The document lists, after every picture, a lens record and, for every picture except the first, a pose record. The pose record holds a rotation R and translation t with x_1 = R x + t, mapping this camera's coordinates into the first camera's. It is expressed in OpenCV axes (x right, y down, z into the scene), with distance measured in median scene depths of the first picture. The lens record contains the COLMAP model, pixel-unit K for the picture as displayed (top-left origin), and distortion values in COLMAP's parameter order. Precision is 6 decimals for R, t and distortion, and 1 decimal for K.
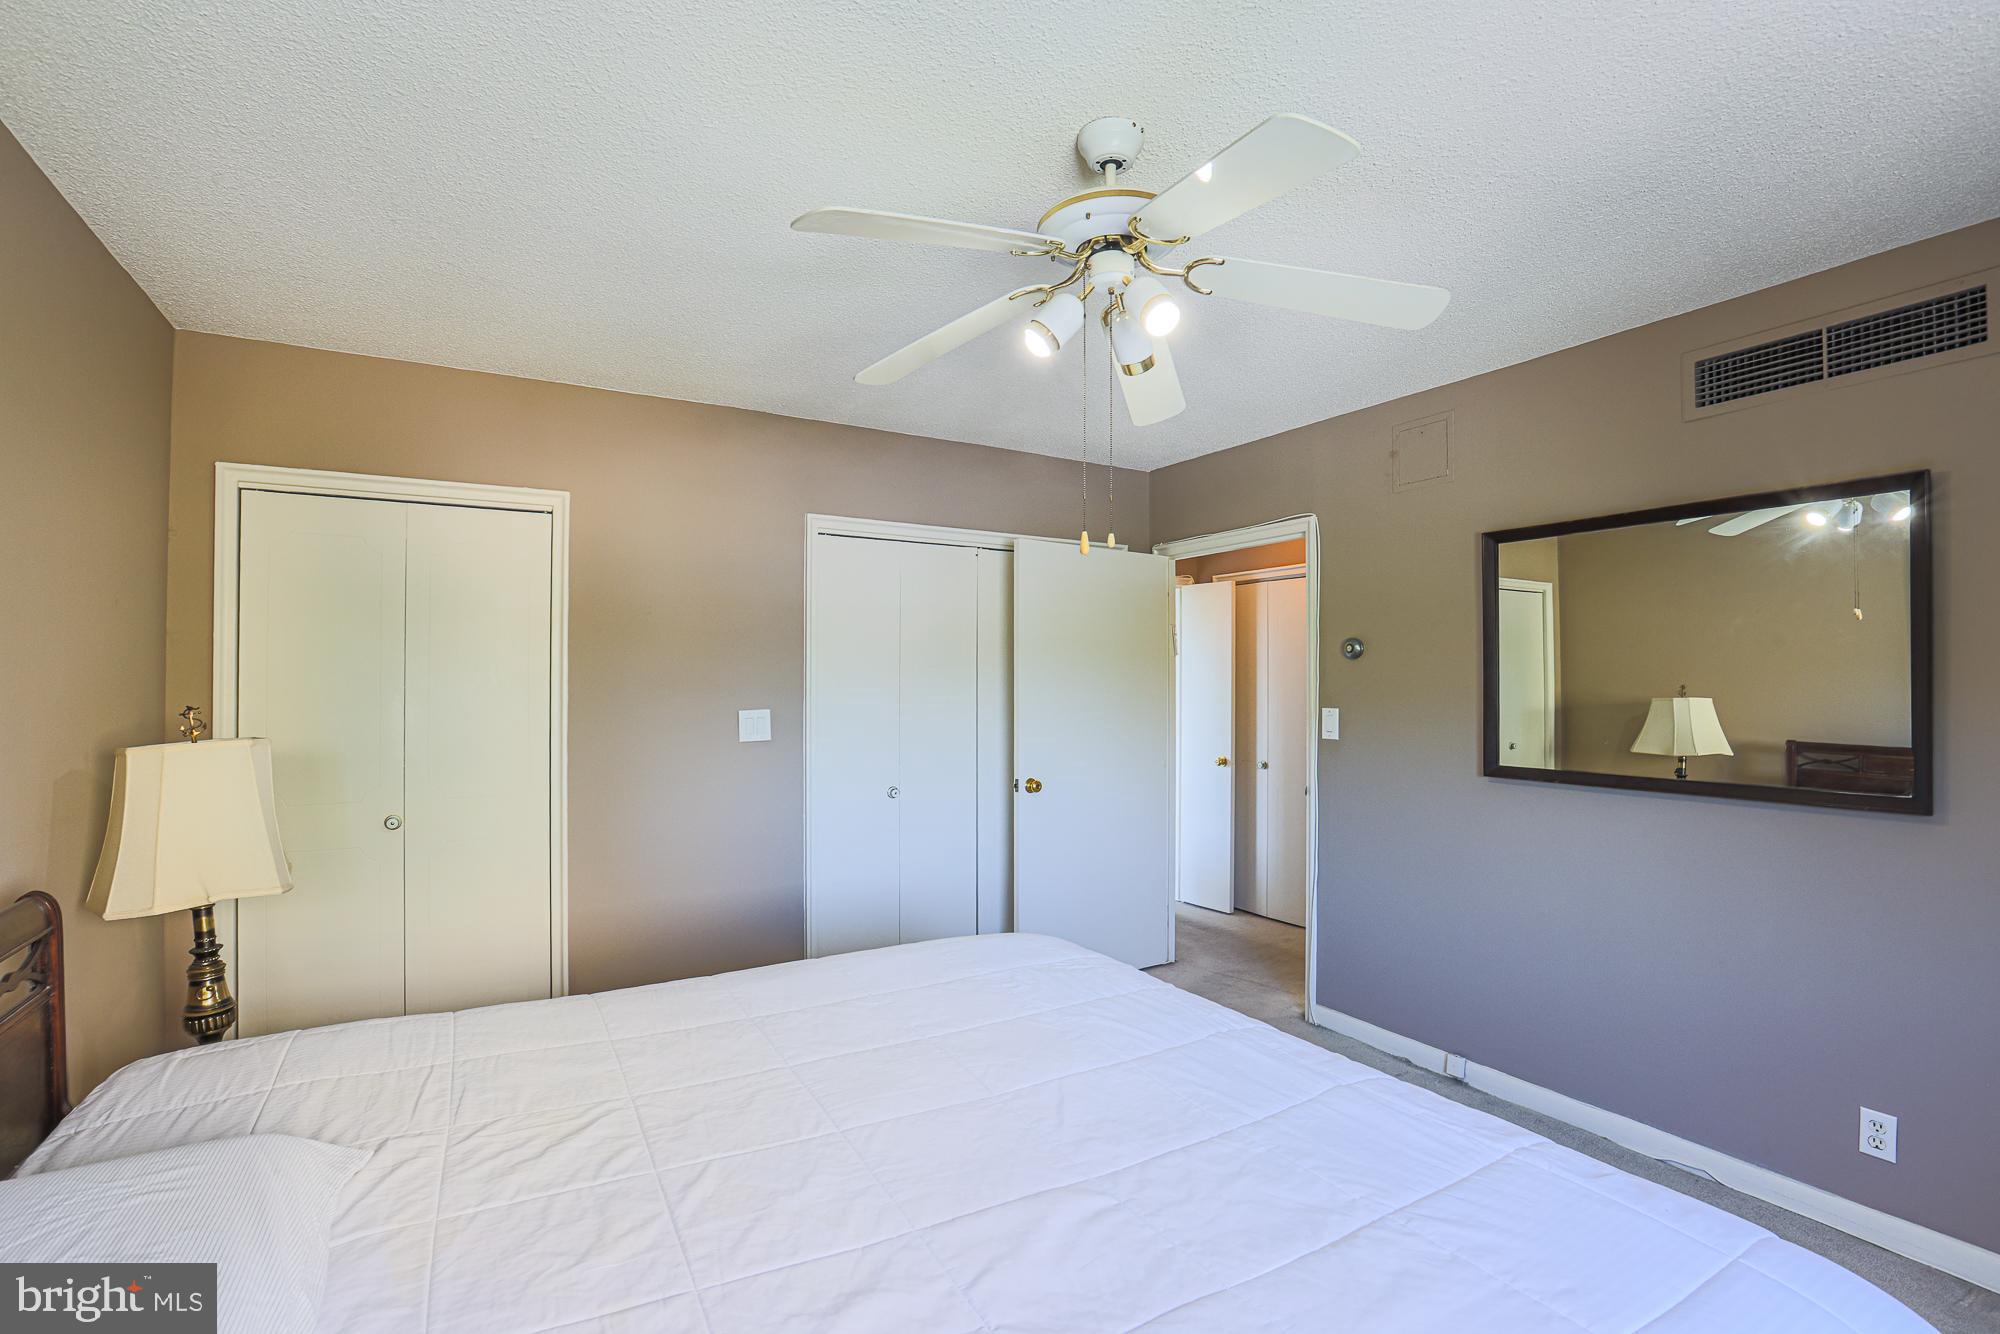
lens RADIAL K [[932.4, 0, 997.6], [0, 932.4, 644.7], [0, 0, 1]] dist [-0.050660, 0.016705]
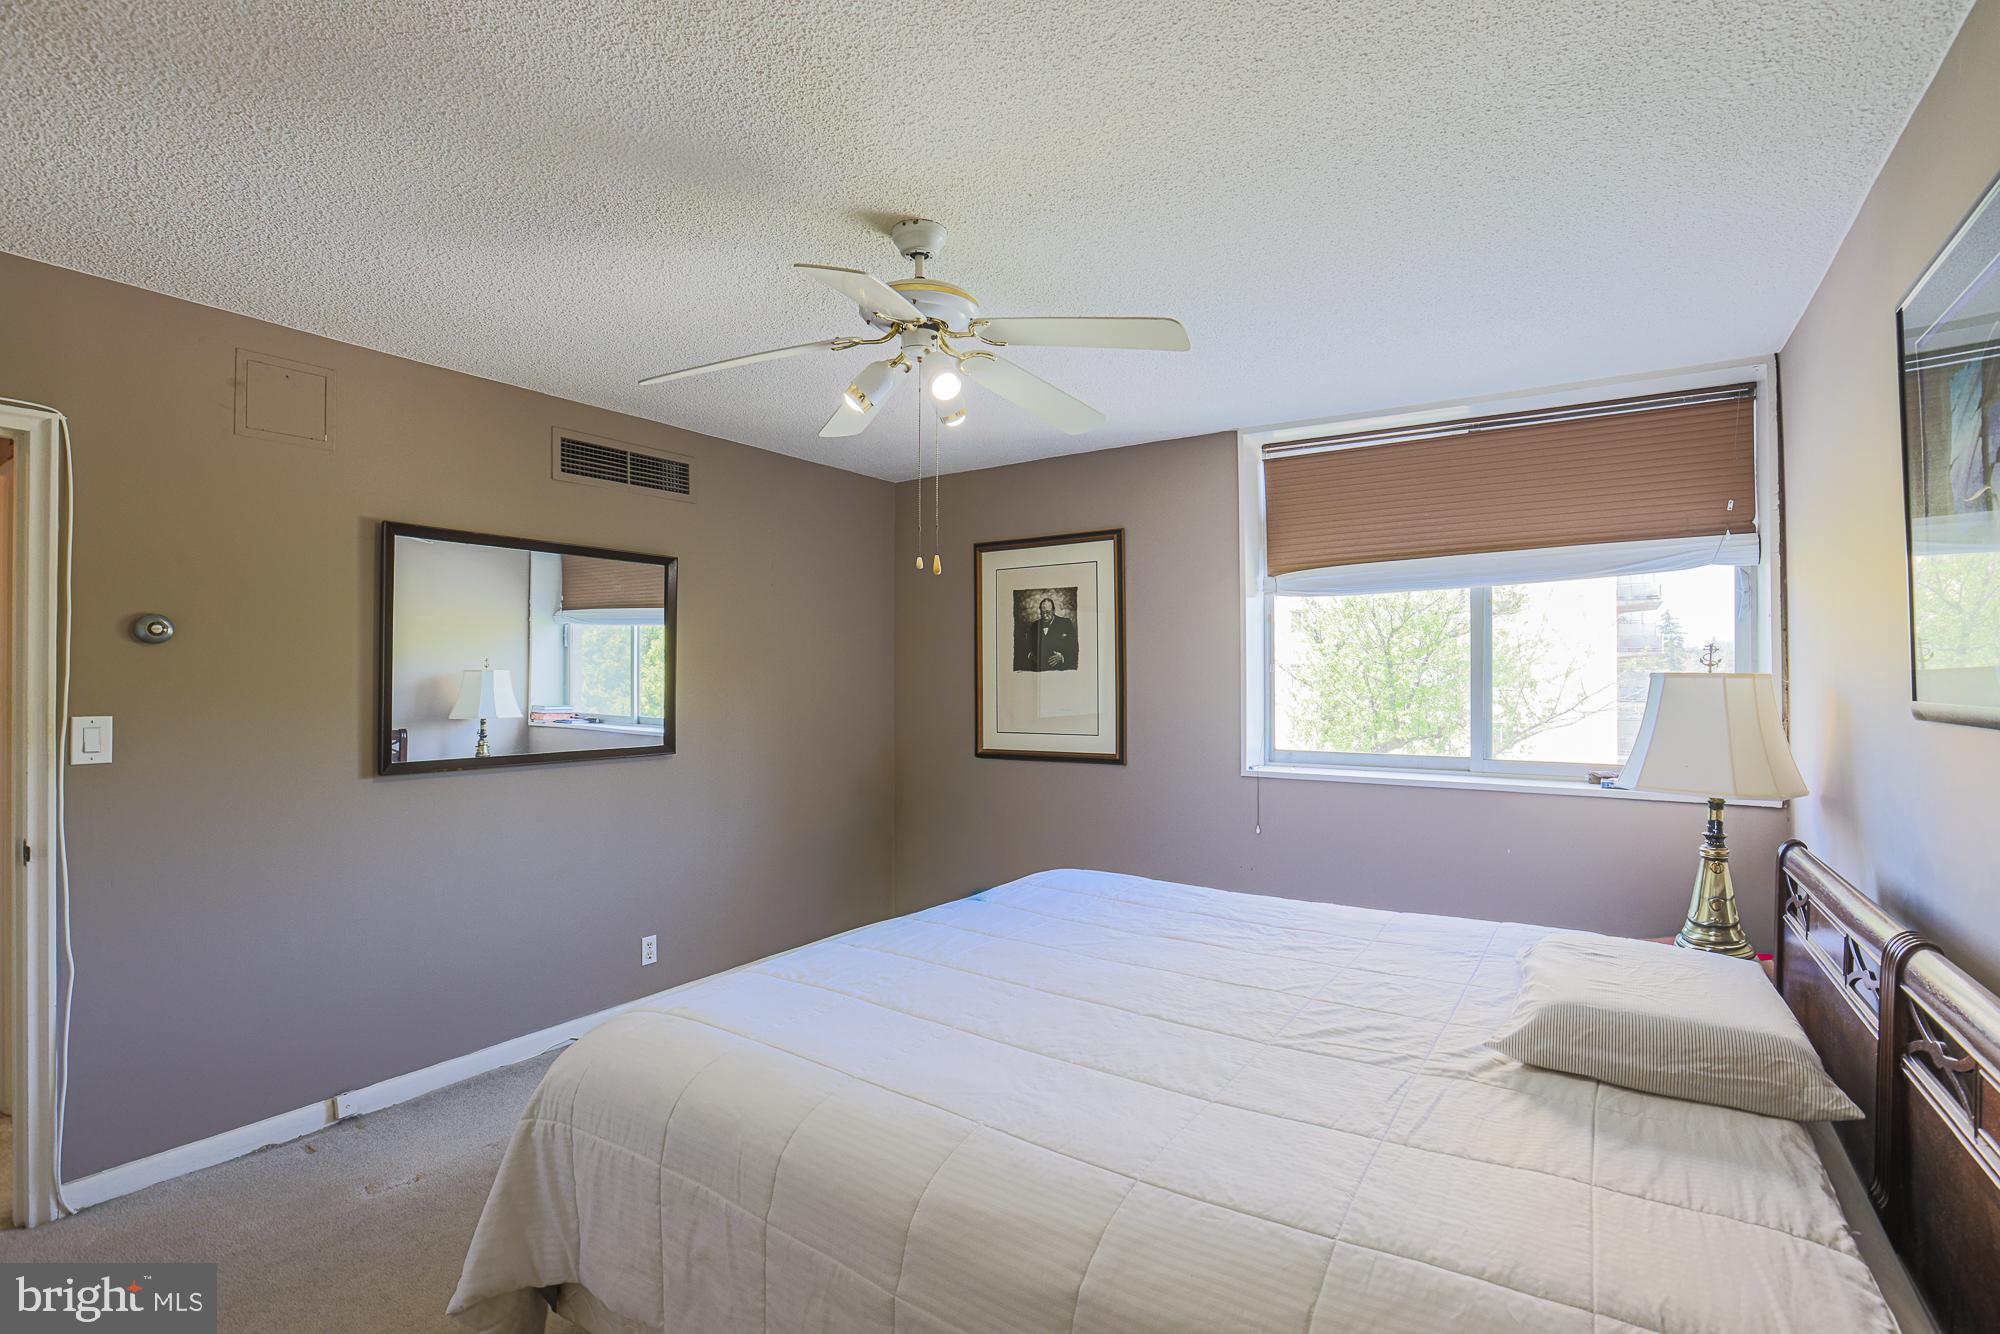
lens RADIAL K [[932.4, 0, 997.6], [0, 932.4, 644.7], [0, 0, 1]] dist [-0.050660, 0.016705]
pose [[-0.442127, 0.036047, 0.896228, -0.573042], [-0.029653, 0.998059, -0.054771, 0.038708], [-0.896462, -0.050792, -0.440200, 0.812119]]
